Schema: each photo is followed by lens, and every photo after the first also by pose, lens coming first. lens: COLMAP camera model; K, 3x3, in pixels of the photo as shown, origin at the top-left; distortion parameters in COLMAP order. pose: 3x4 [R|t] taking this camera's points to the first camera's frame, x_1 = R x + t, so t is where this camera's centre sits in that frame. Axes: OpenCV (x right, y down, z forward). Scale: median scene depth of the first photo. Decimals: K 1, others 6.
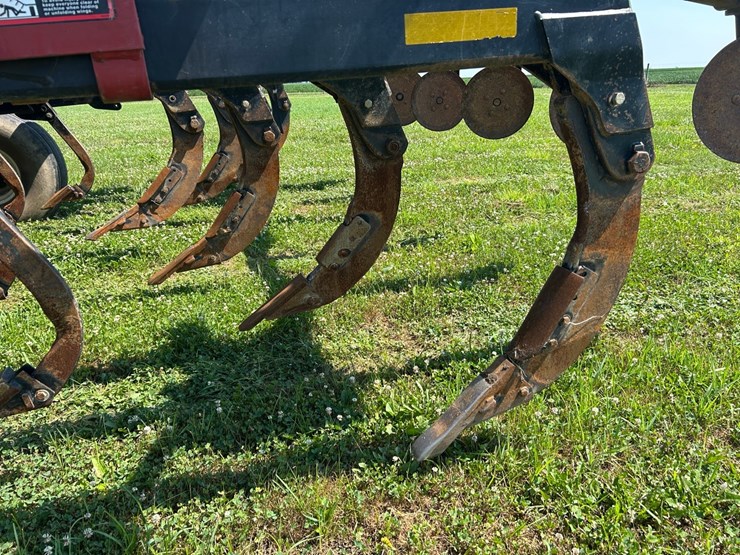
lens RADIAL K [[560.5, 0, 372.6], [0, 560.5, 274.9], [0, 0, 1]] dist [0.067549, -0.081626]
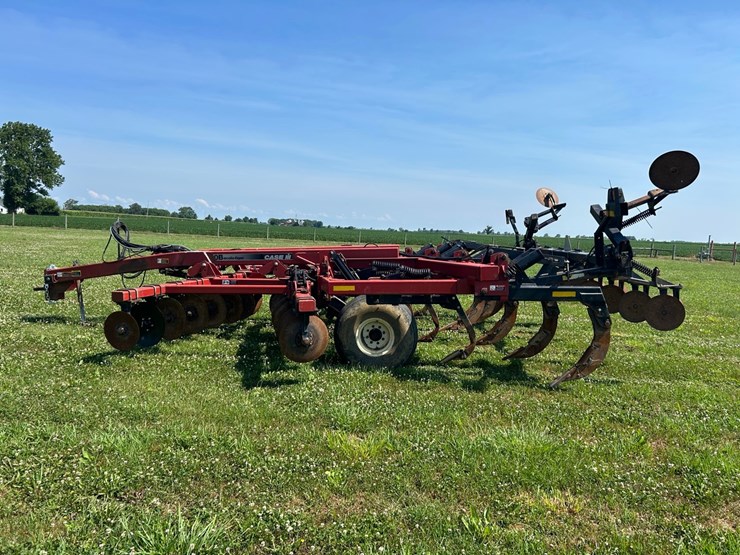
lens RADIAL K [[560.5, 0, 372.6], [0, 560.5, 274.9], [0, 0, 1]] dist [0.067549, -0.081626]
pose [[0.931478, 0.099689, -0.349874, 0.169229], [-0.183288, 0.959344, -0.214625, 0.468281], [0.314253, 0.264046, 0.911880, -2.414745]]
